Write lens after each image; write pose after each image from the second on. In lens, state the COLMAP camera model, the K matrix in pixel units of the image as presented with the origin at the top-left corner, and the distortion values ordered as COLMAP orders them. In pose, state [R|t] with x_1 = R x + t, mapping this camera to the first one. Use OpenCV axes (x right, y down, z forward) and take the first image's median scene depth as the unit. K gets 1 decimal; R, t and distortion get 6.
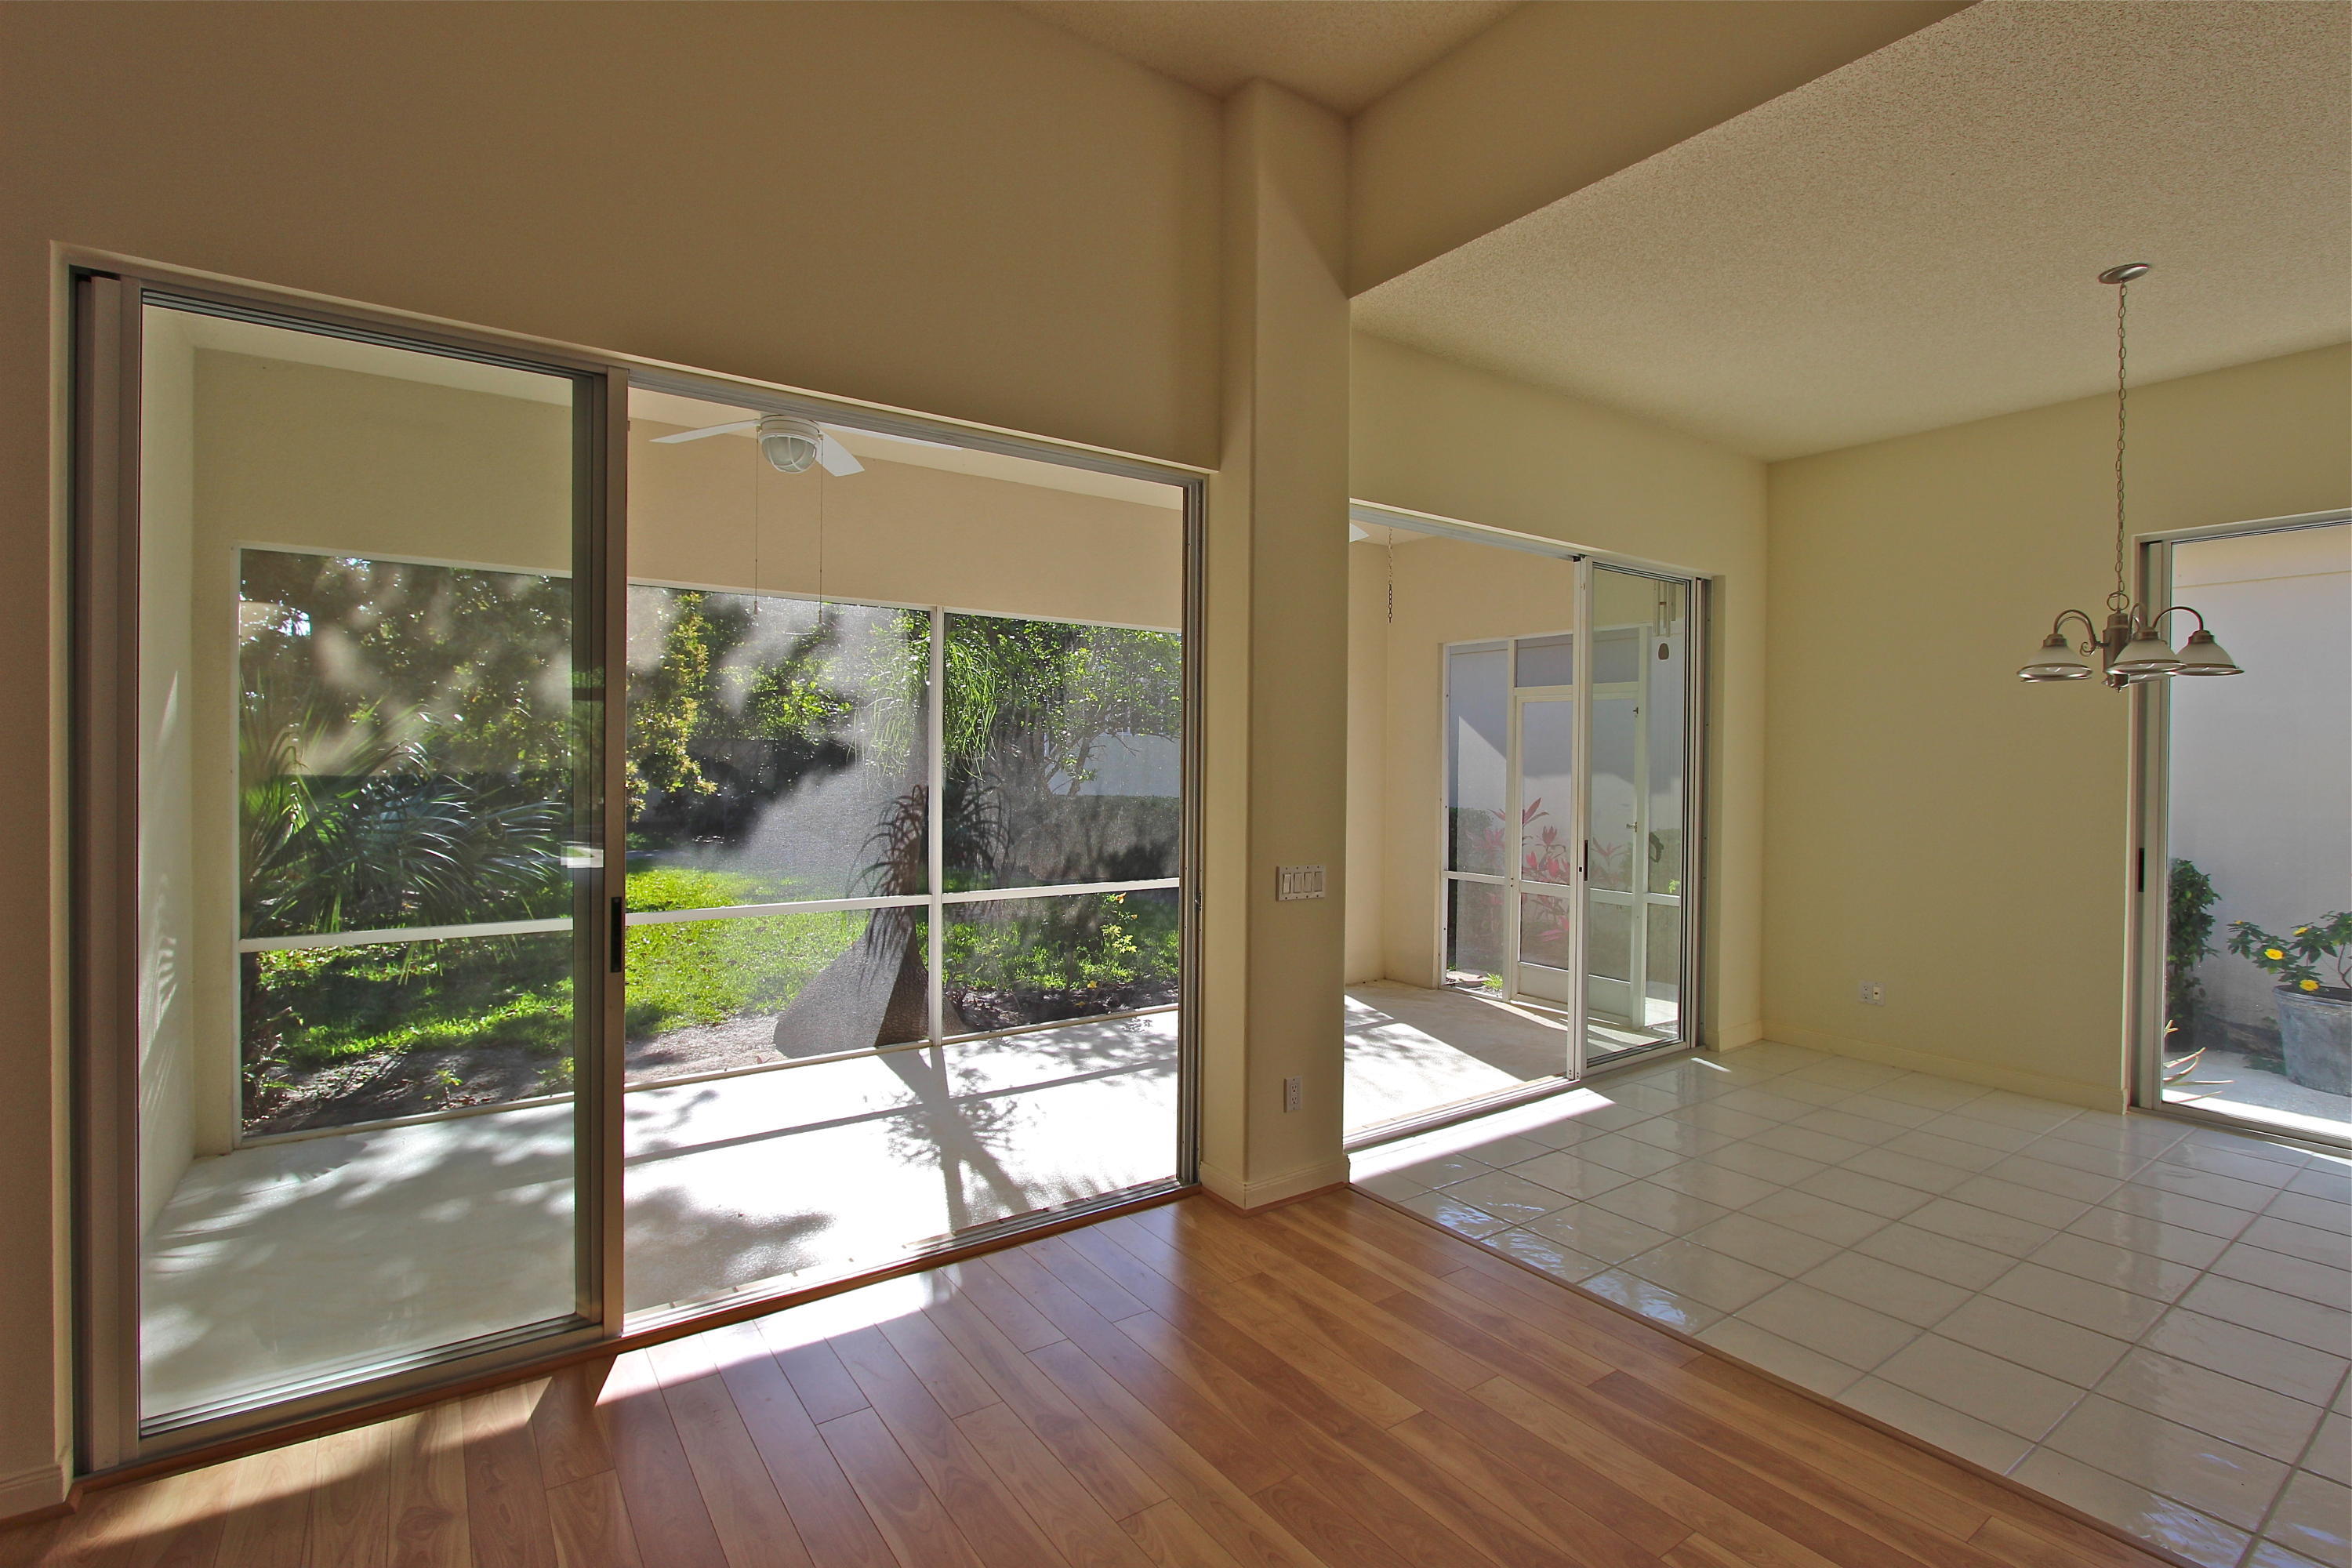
lens RADIAL K [[1098.7, 0, 1179.5], [0, 1098.7, 769.0], [0, 0, 1]] dist [-0.008446, -0.000736]
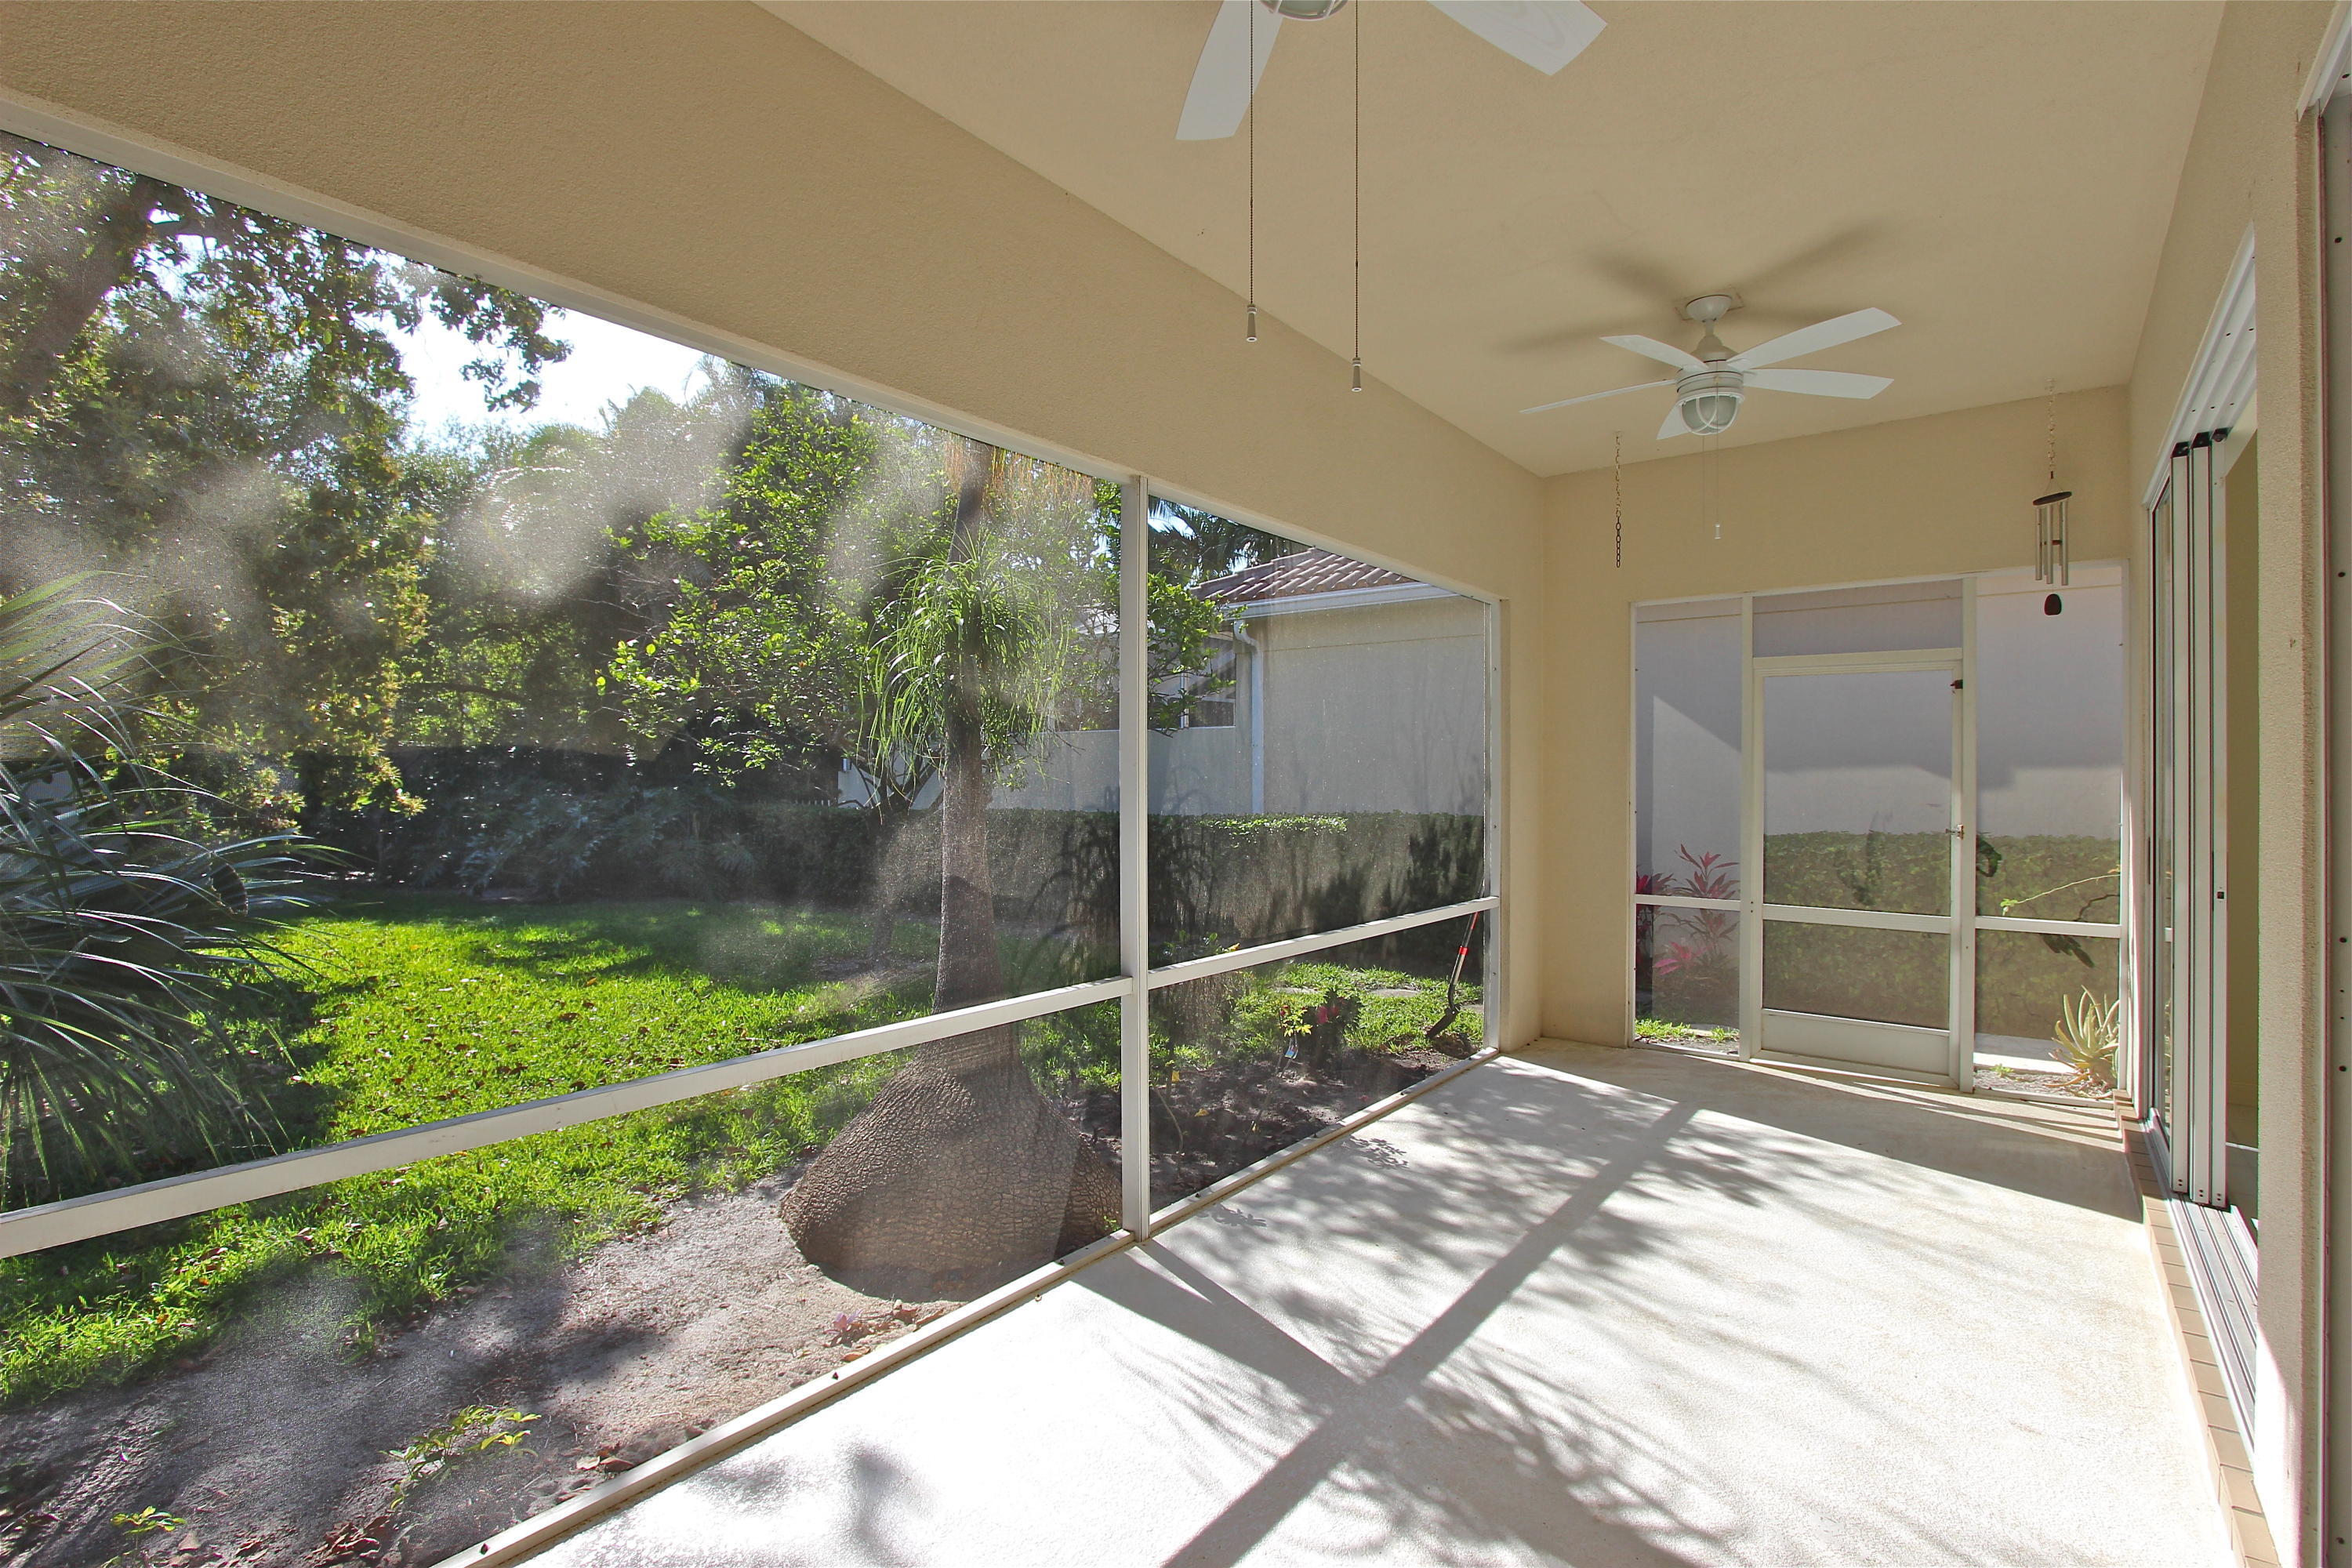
lens RADIAL K [[1098.7, 0, 1193.2], [0, 1098.7, 796.9], [0, 0, 1]] dist [-0.008446, -0.000736]
pose [[0.955634, -0.011547, 0.294331, -0.370785], [0.007868, 0.999875, 0.013680, 0.013812], [-0.294452, -0.010758, 0.955606, 0.458295]]
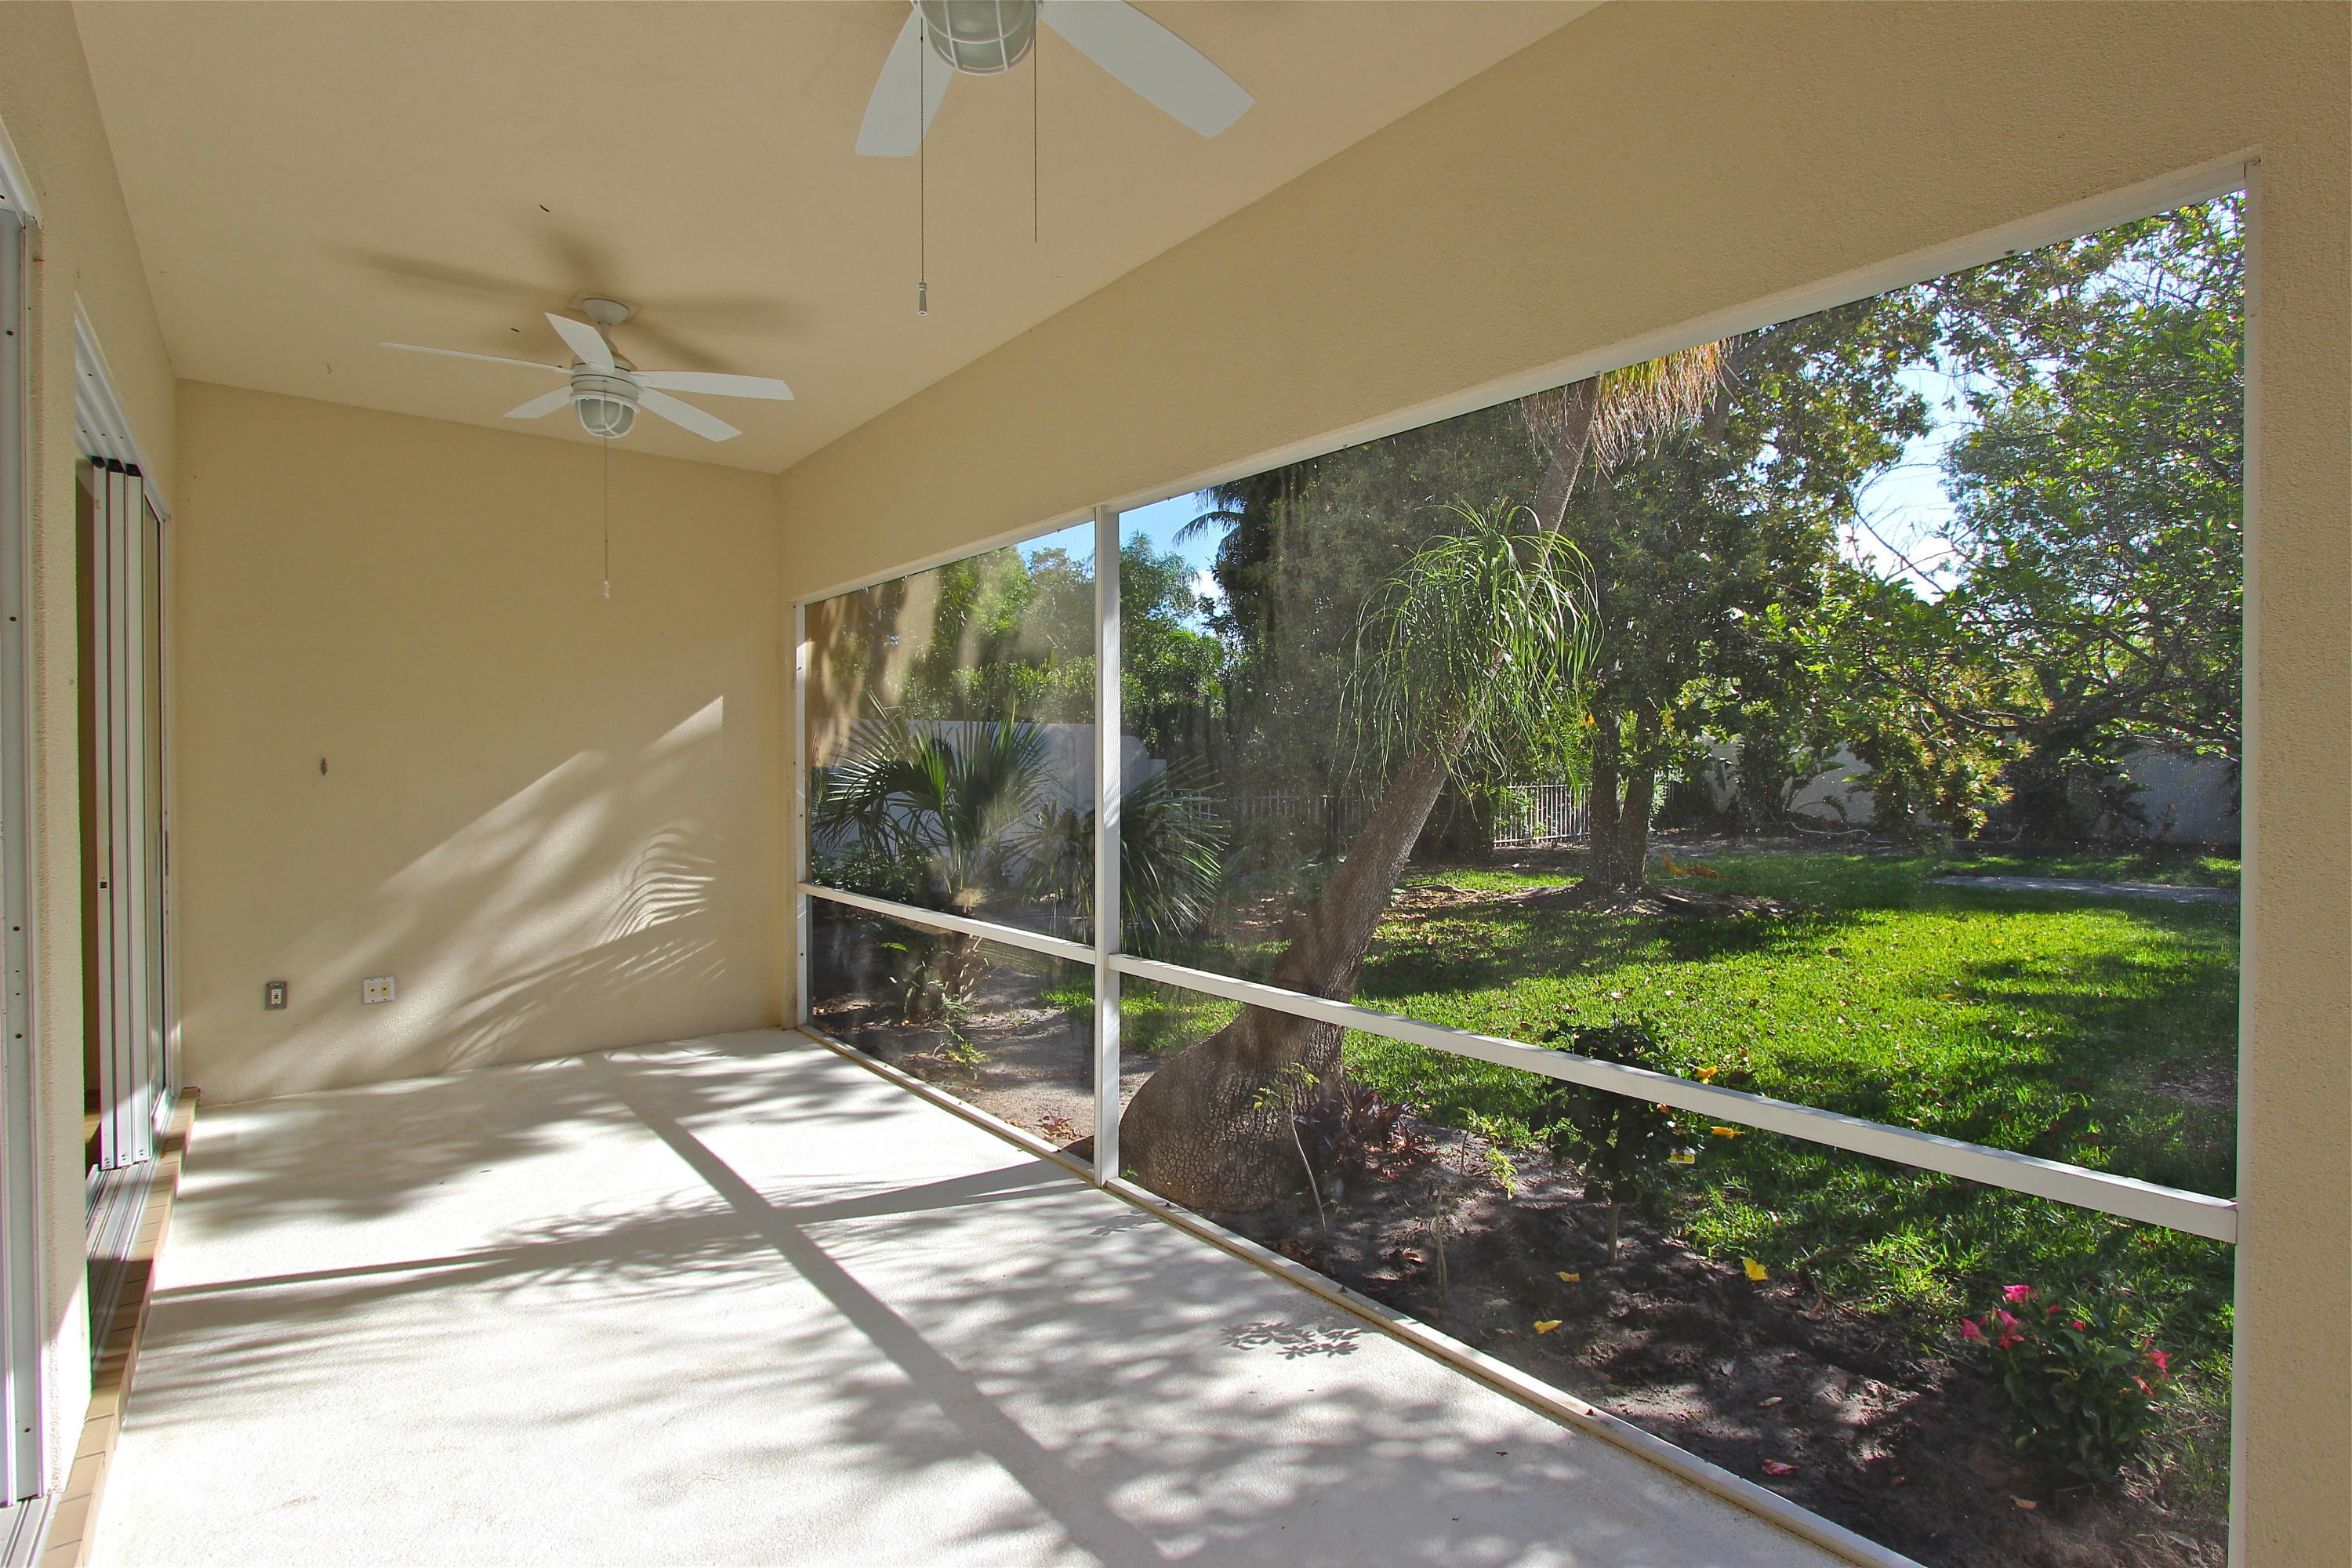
lens RADIAL K [[1098.7, 0, 1192.7], [0, 1098.7, 776.2], [0, 0, 1]] dist [-0.008446, -0.000736]
pose [[0.078436, 0.008631, -0.996882, 0.434464], [-0.001645, 0.999962, 0.008528, 0.004970], [0.996918, 0.000971, 0.078447, 1.025080]]
